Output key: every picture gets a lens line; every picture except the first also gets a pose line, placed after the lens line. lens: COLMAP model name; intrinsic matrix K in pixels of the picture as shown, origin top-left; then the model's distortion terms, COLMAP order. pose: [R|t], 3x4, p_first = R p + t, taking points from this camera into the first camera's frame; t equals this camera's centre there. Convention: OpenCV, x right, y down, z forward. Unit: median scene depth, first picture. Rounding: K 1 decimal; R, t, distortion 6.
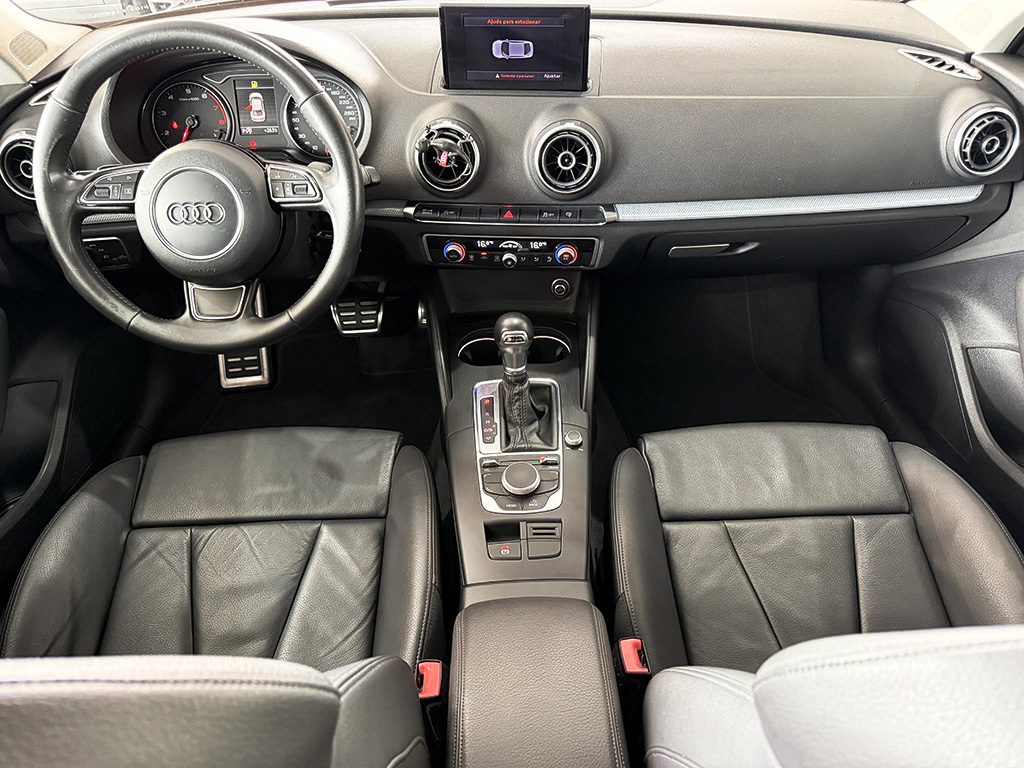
lens RADIAL K [[740.5, 0, 528.4], [0, 740.5, 393.6], [0, 0, 1]] dist [0.037279, -0.038530]
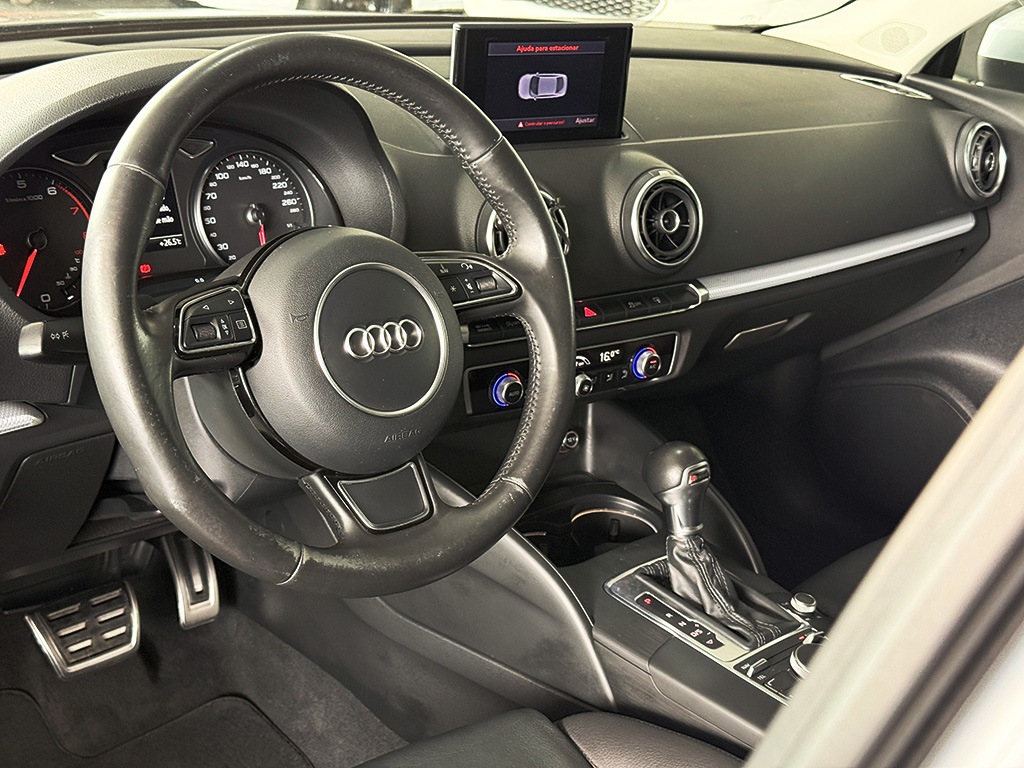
lens RADIAL K [[1429.1, 0, 509.2], [0, 1429.1, 388.8], [0, 0, 1]] dist [0.222180, 0.000000]
pose [[0.758400, -0.163717, 0.630893, -0.927146], [0.343599, 0.922943, -0.173537, 0.017703], [-0.553868, 0.348385, 0.756213, 0.103959]]
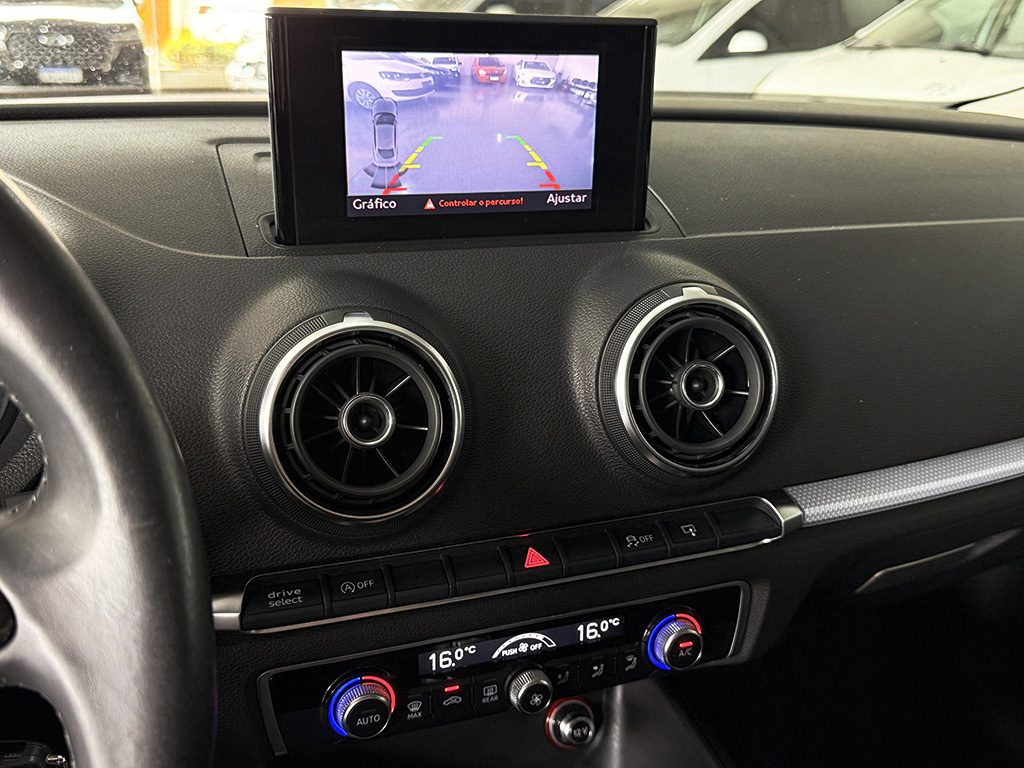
lens RADIAL K [[1042.4, 0, 512.9], [0, 1042.4, 389.2], [0, 0, 1]] dist [0.031718, 0.000000]
pose [[0.903052, -0.103555, 0.416861, -0.232830], [0.249538, 0.916410, -0.312927, -0.173012], [-0.349610, 0.386612, 0.853407, 0.589110]]
